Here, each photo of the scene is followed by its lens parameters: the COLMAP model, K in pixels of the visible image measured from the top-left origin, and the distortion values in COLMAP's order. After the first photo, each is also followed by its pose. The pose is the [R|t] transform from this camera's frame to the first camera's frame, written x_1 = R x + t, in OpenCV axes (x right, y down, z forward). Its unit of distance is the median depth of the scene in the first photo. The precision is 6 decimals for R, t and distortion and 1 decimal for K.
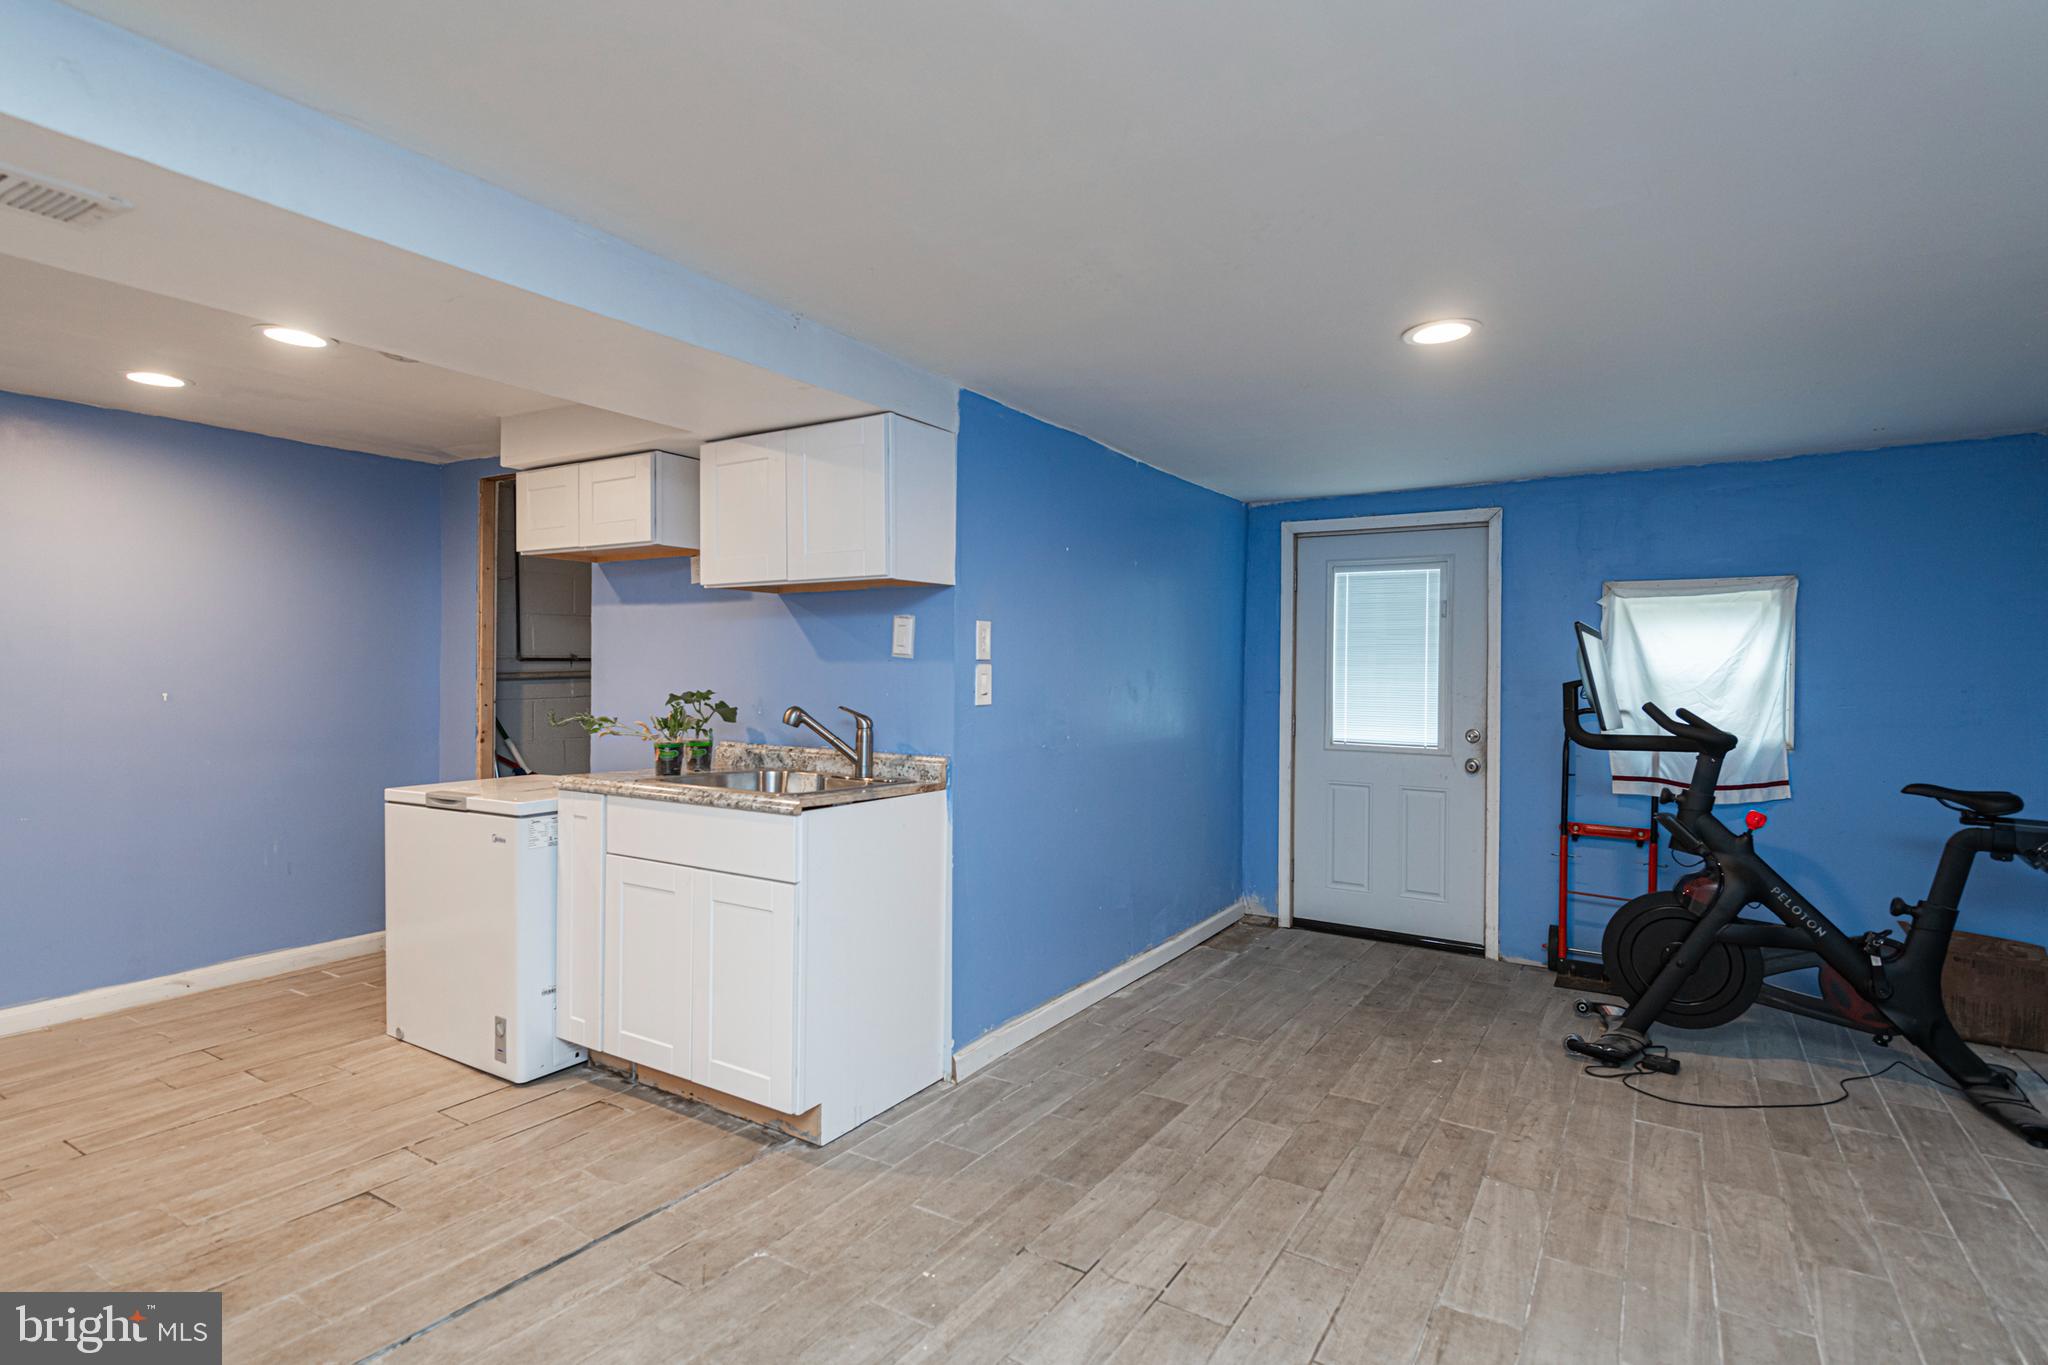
lens RADIAL K [[1016.8, 0, 1021.6], [0, 1016.8, 657.1], [0, 0, 1]] dist [0.024712, -0.021458]
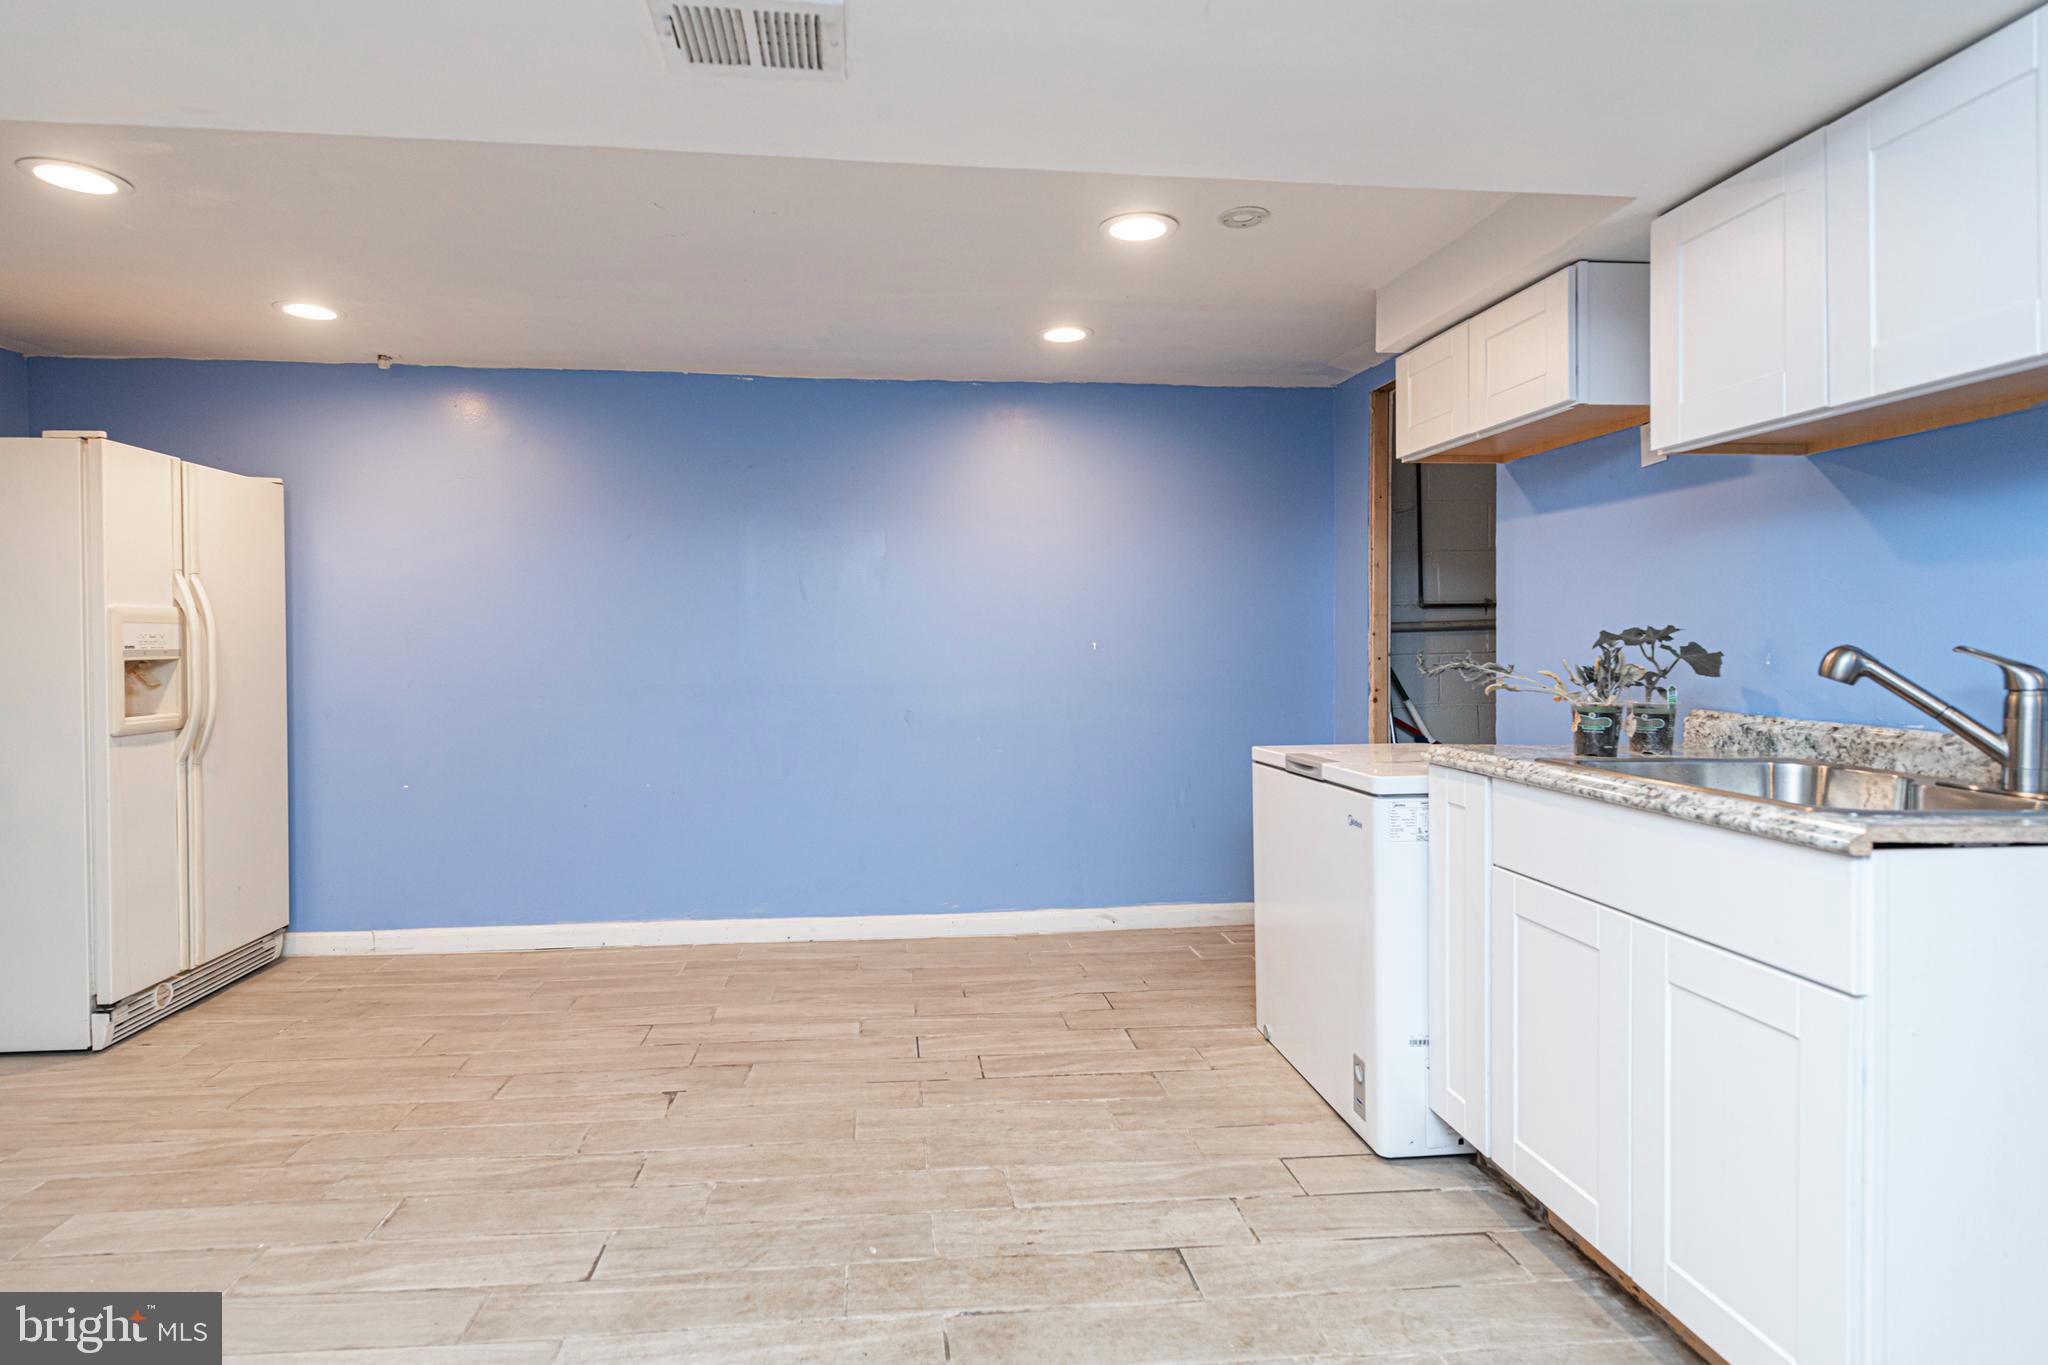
lens RADIAL K [[1016.8, 0, 1021.6], [0, 1016.8, 657.1], [0, 0, 1]] dist [0.024712, -0.021458]
pose [[0.634495, 0.002481, -0.772923, -0.081032], [0.014675, 0.999776, 0.015256, 0.039068], [0.772788, -0.021023, 0.634316, 0.321265]]
